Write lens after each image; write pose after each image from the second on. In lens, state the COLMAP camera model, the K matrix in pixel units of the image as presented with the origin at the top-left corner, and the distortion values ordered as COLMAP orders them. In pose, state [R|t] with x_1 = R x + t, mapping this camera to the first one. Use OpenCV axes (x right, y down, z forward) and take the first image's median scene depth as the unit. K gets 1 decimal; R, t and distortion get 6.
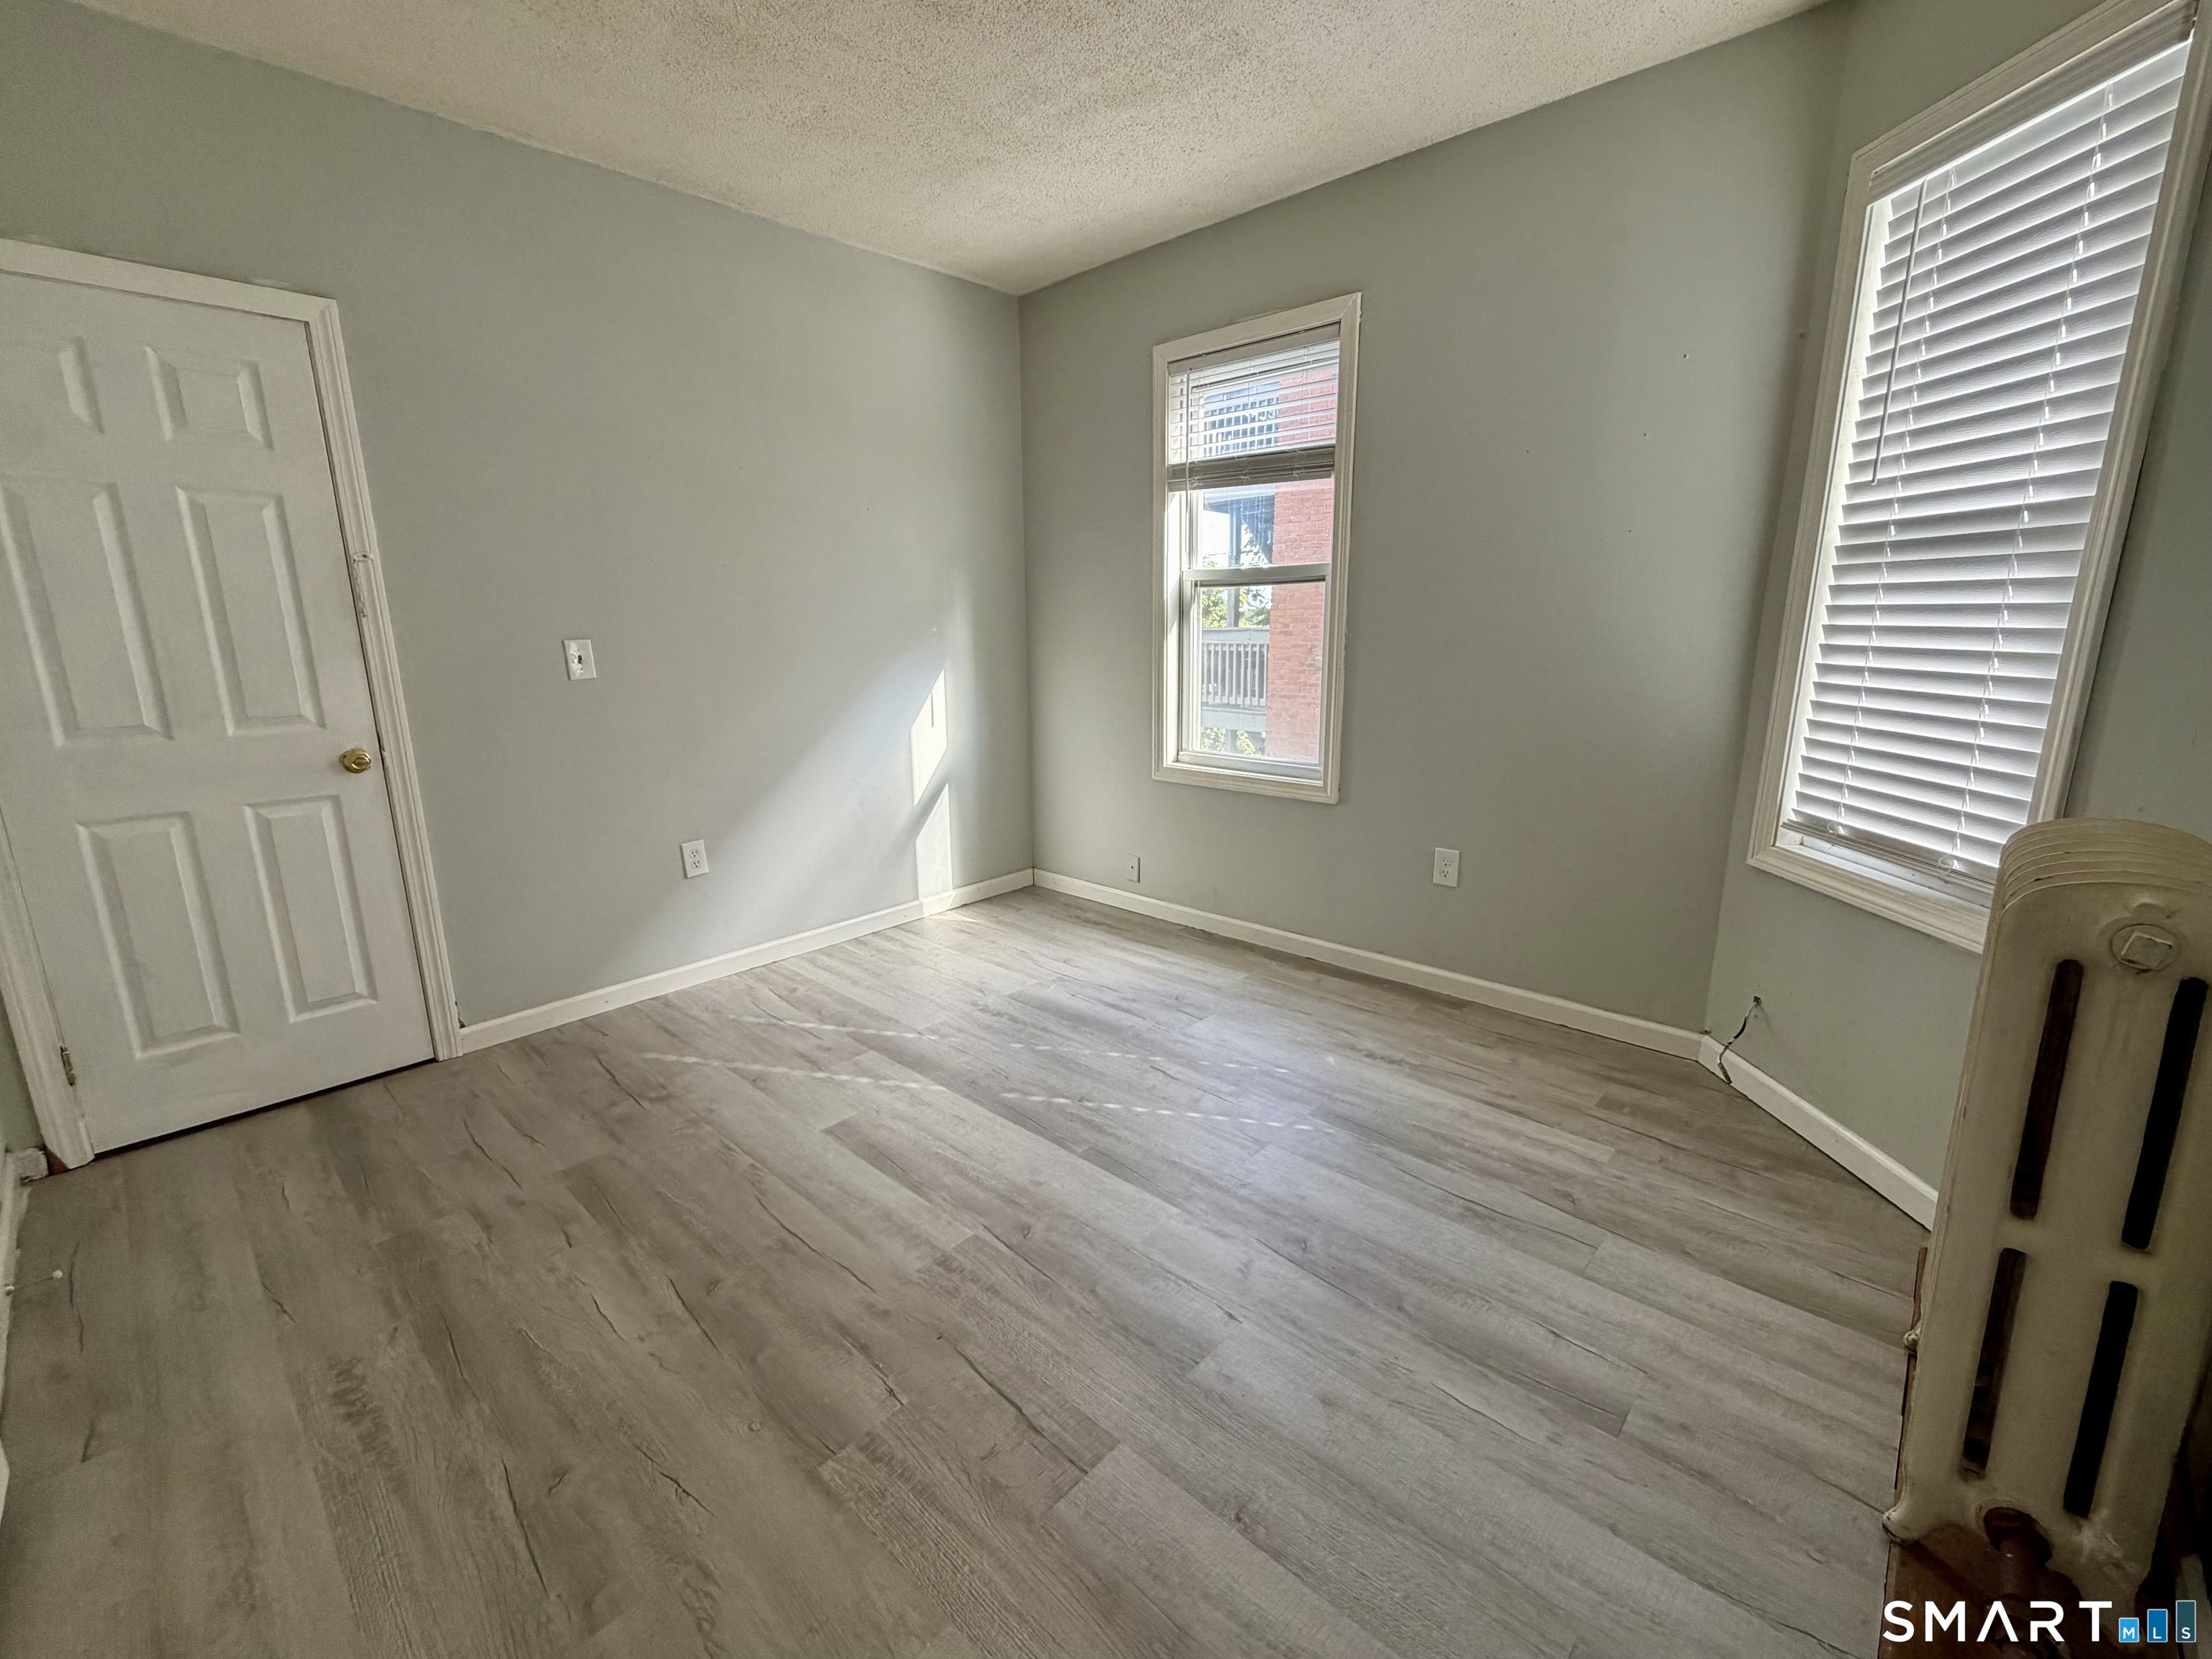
lens RADIAL K [[935.6, 0, 1107.6], [0, 935.6, 833.5], [0, 0, 1]] dist [0.002015, -0.000273]
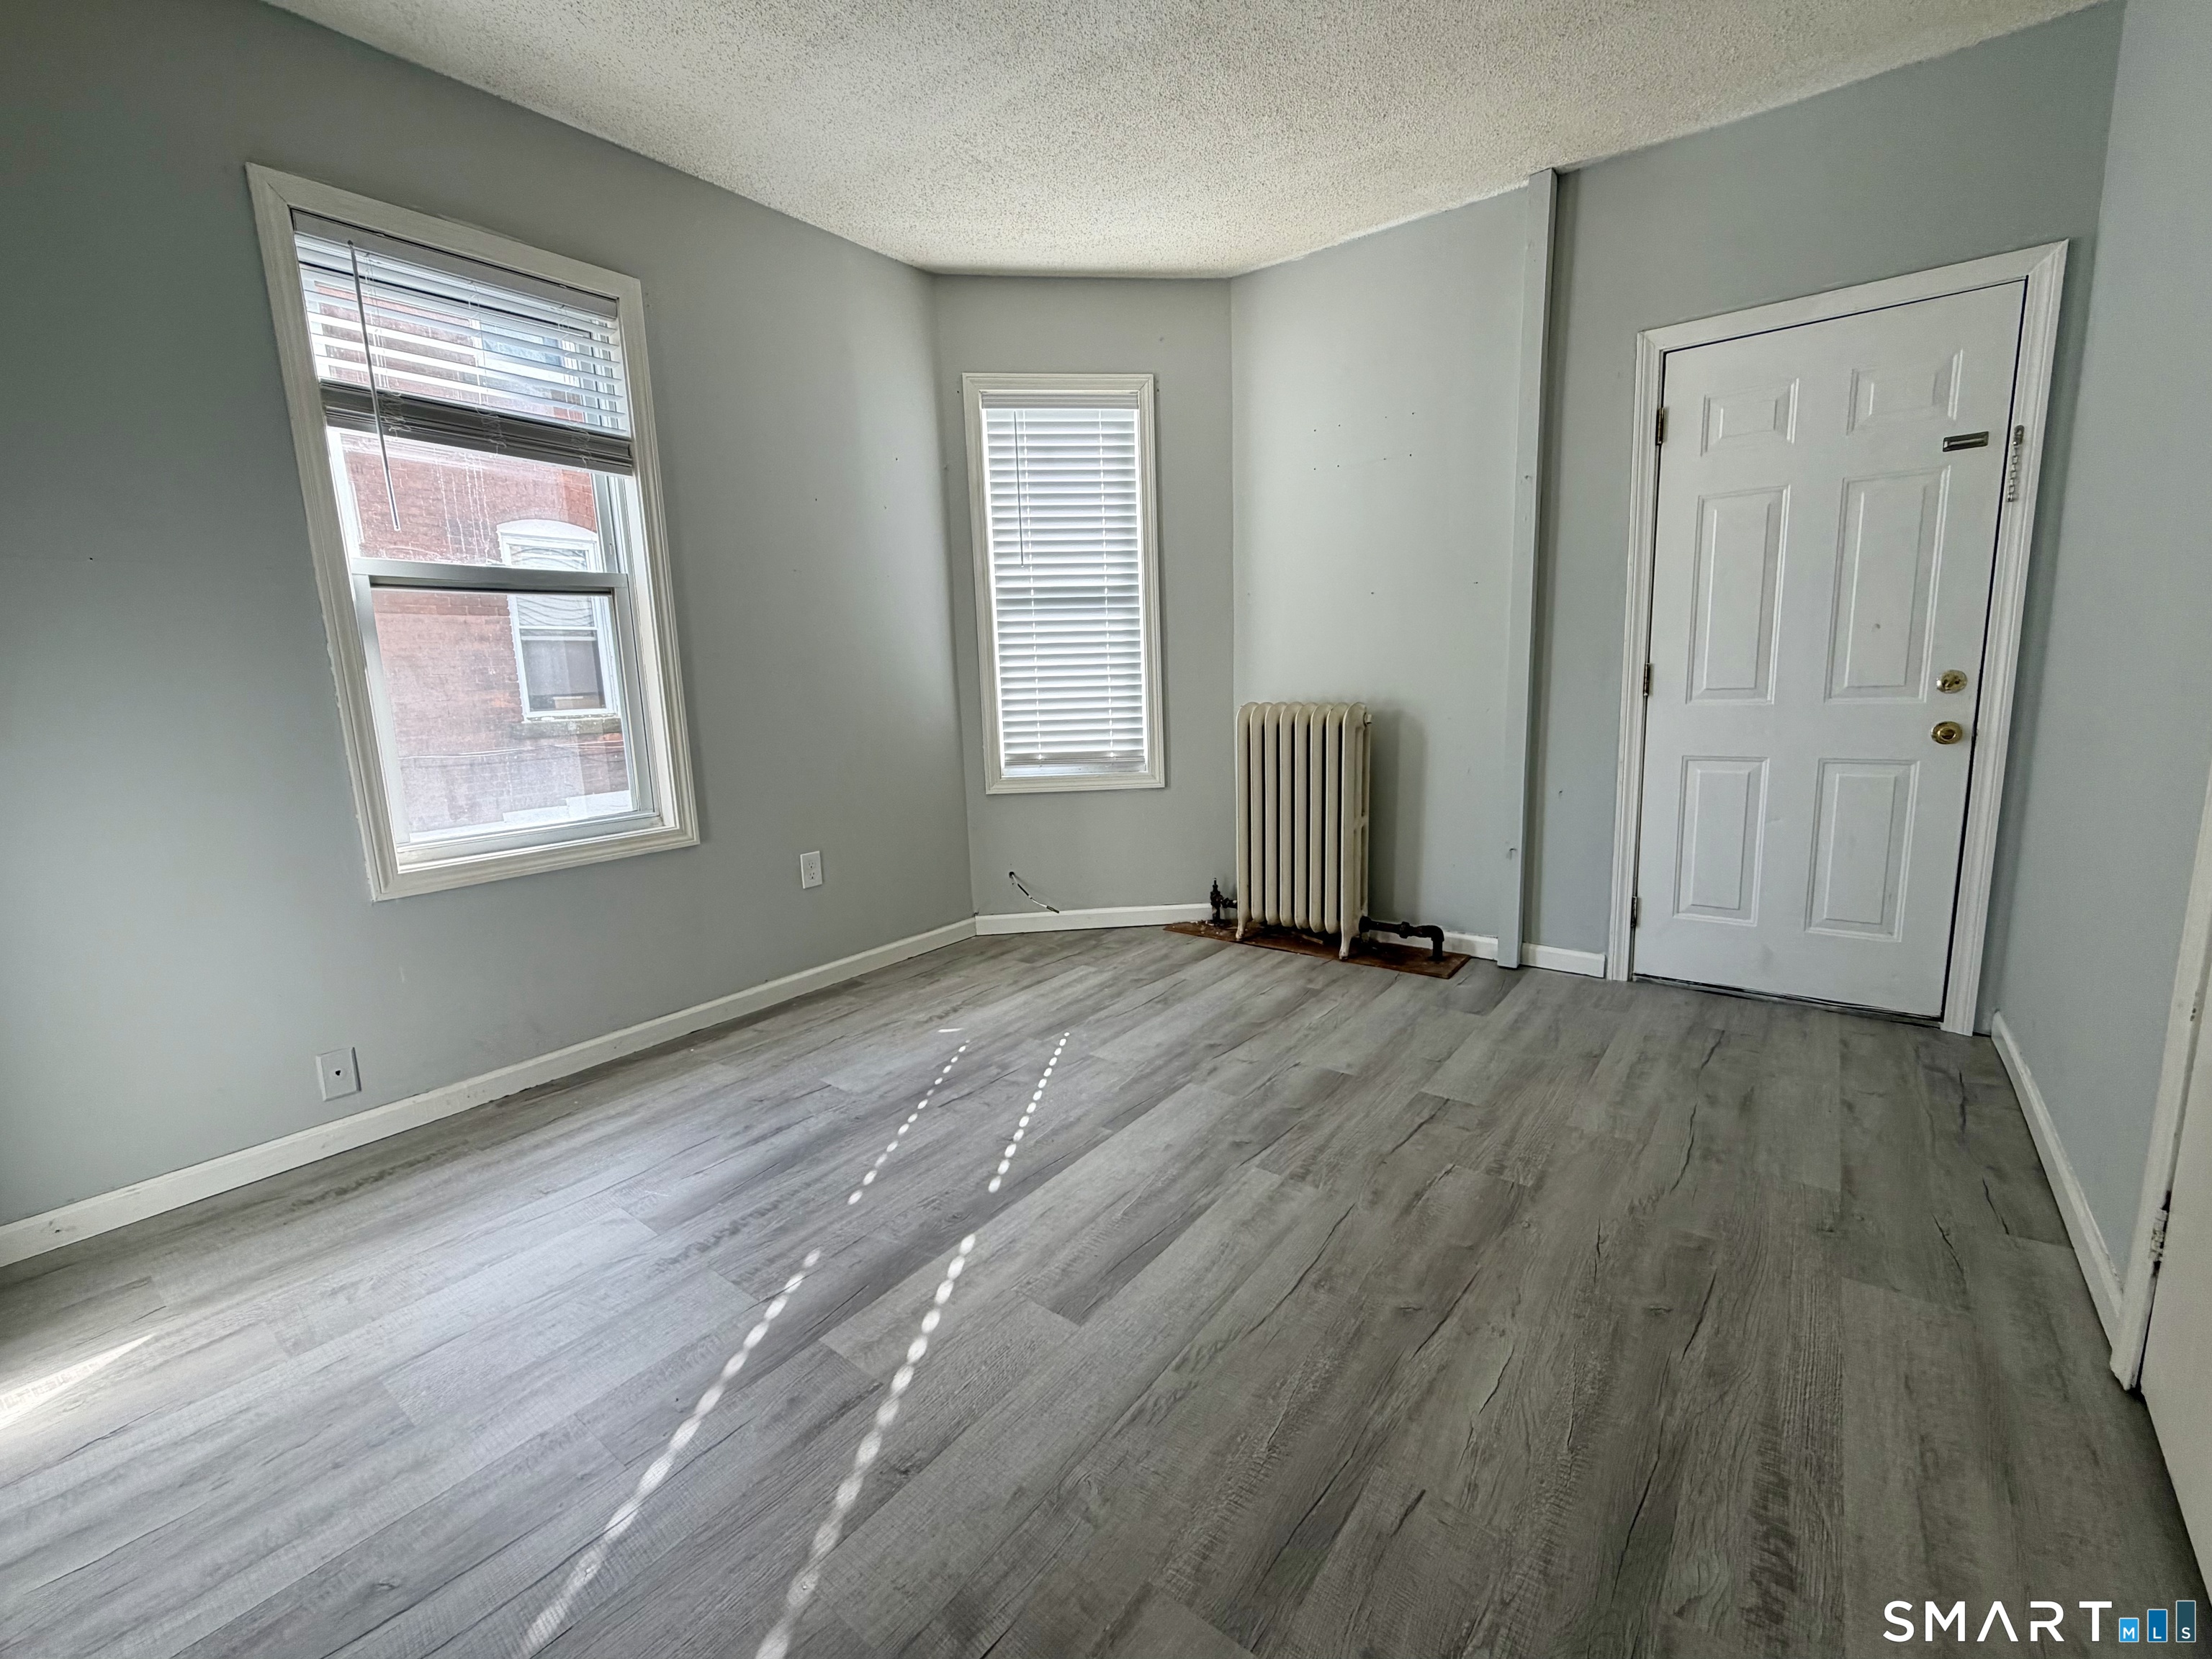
lens RADIAL K [[935.6, 0, 1106.5], [0, 935.6, 830.9], [0, 0, 1]] dist [0.002015, -0.000273]
pose [[-0.095929, -0.157640, 0.982826, -0.902408], [0.255360, 0.950437, 0.177370, -0.137943], [-0.962075, 0.267990, -0.050919, 0.902260]]
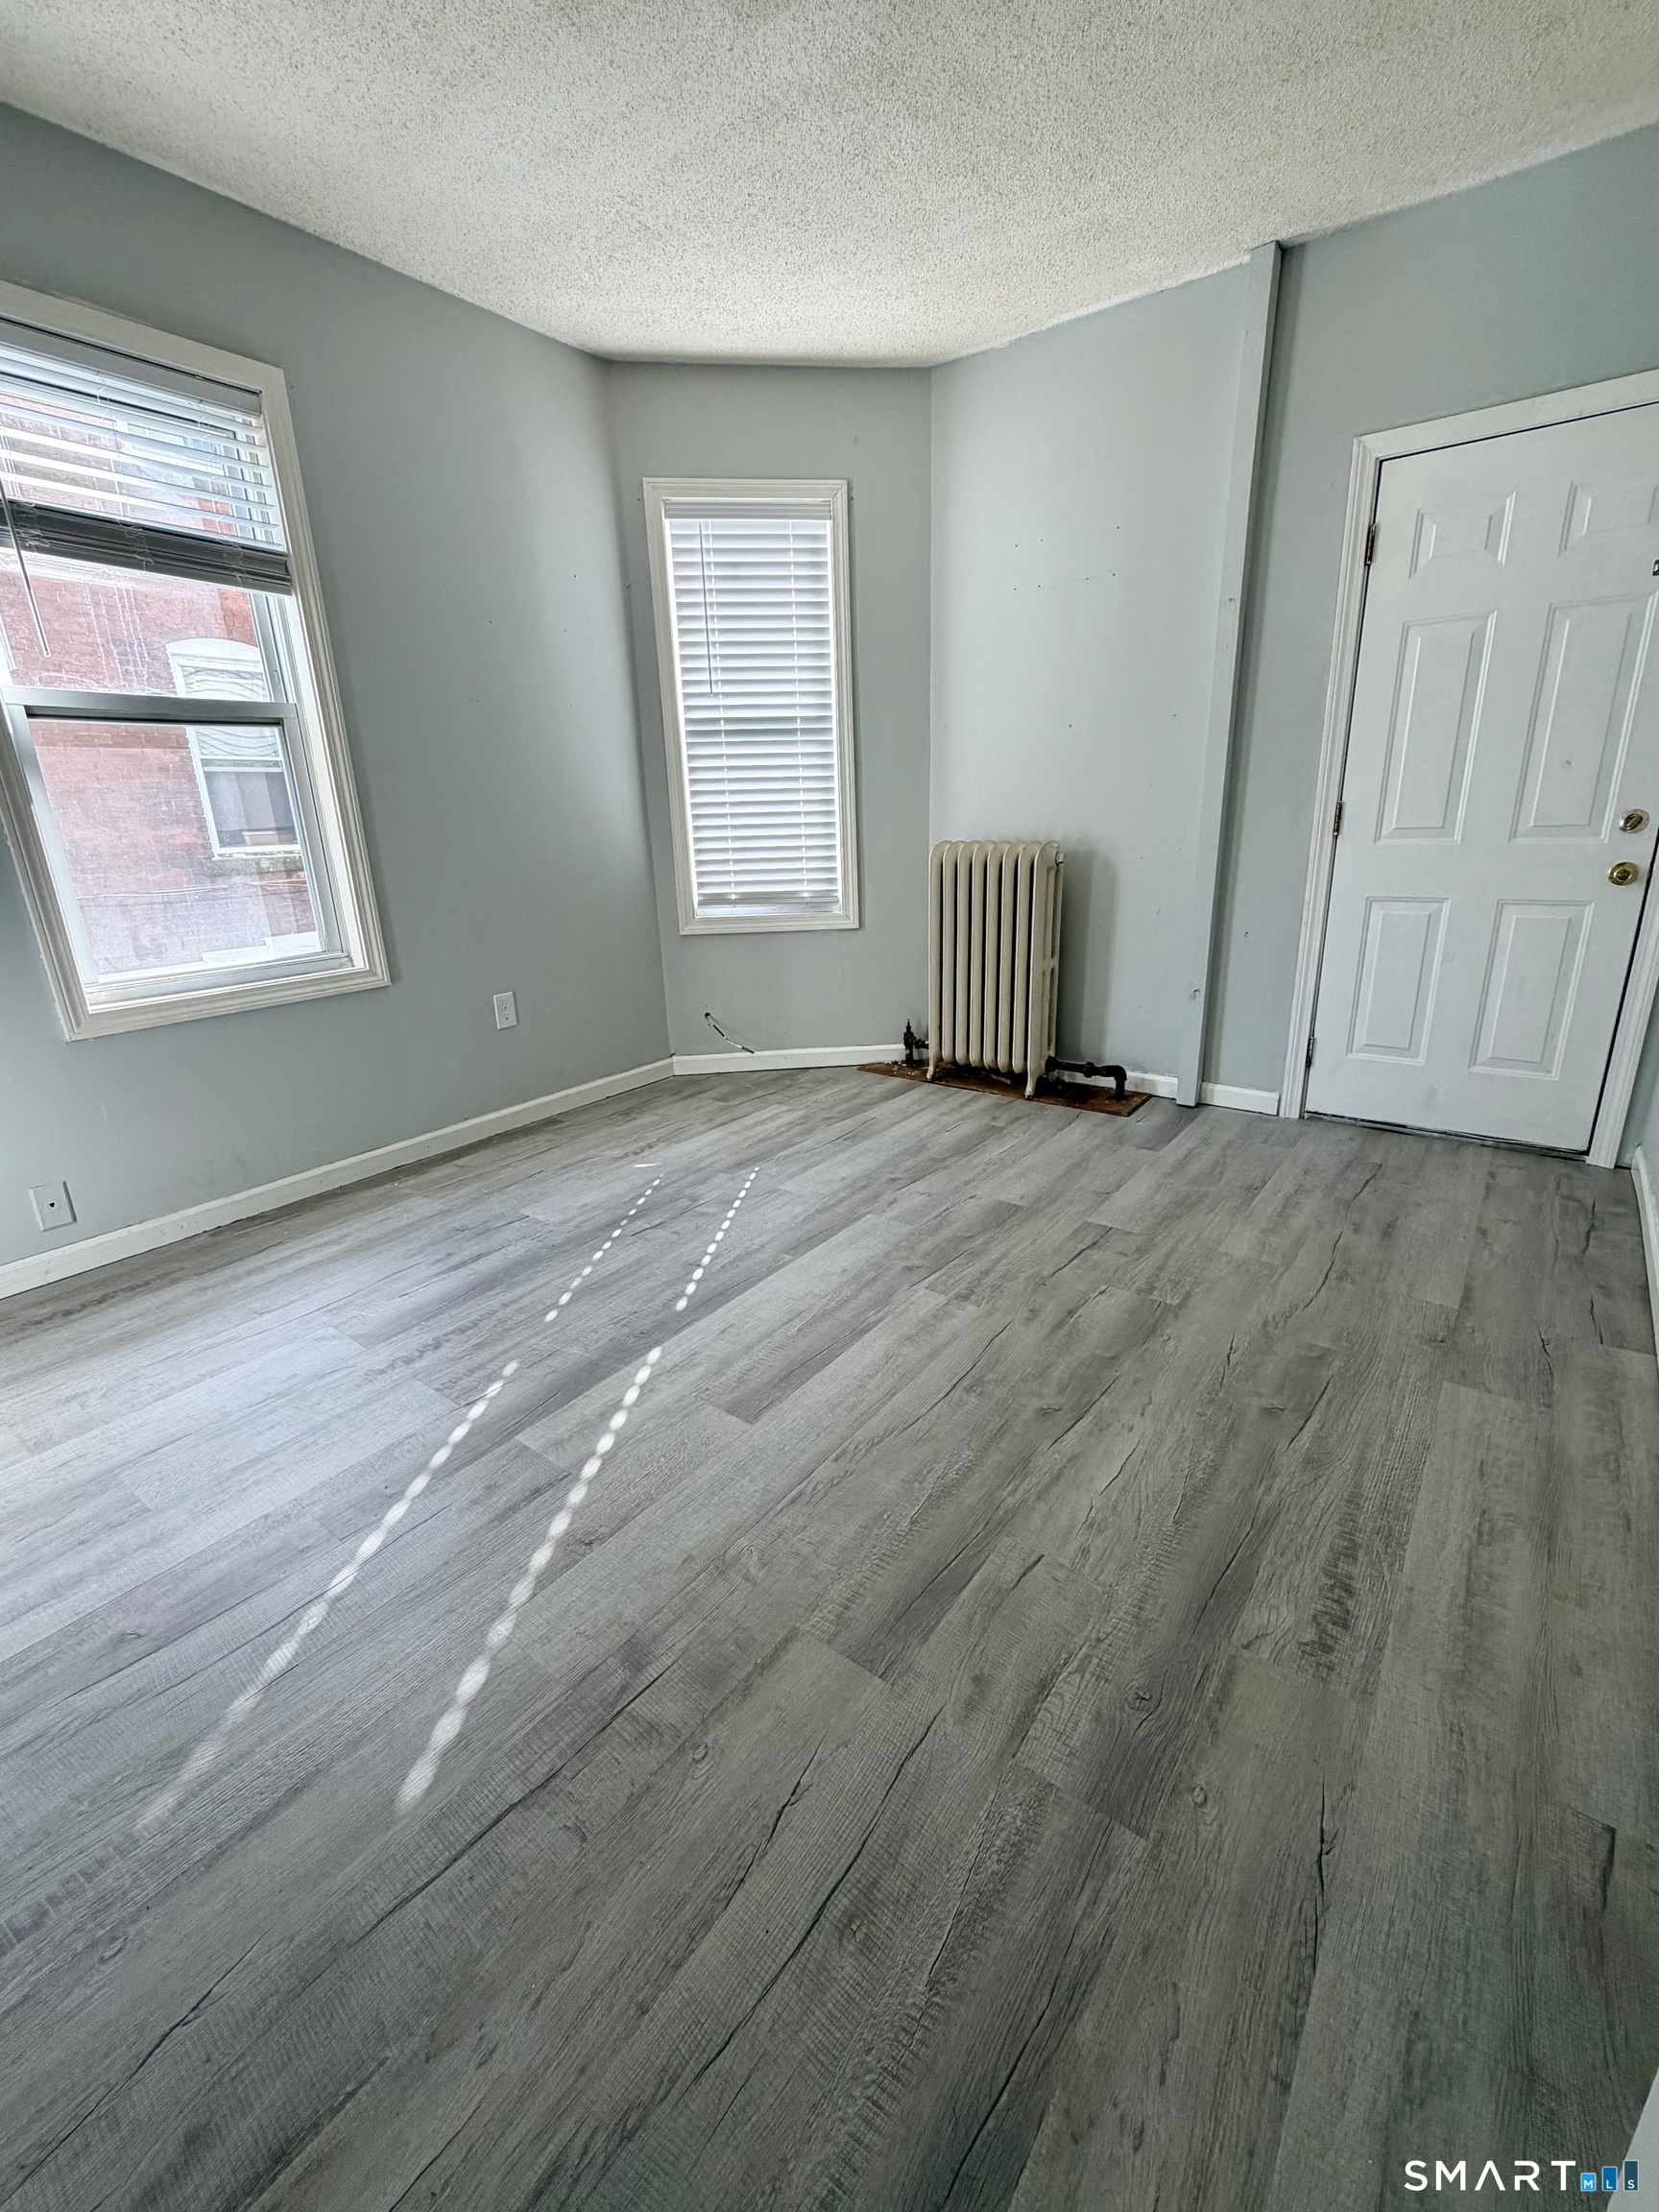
lens RADIAL K [[935.6, 0, 831.6], [0, 935.6, 1105.8], [0, 0, 1]] dist [0.002015, -0.000273]
pose [[-0.105267, -0.295047, 0.949667, -0.932164], [0.253125, 0.915568, 0.312511, -0.132781], [-0.961690, 0.273281, -0.021695, 0.867300]]
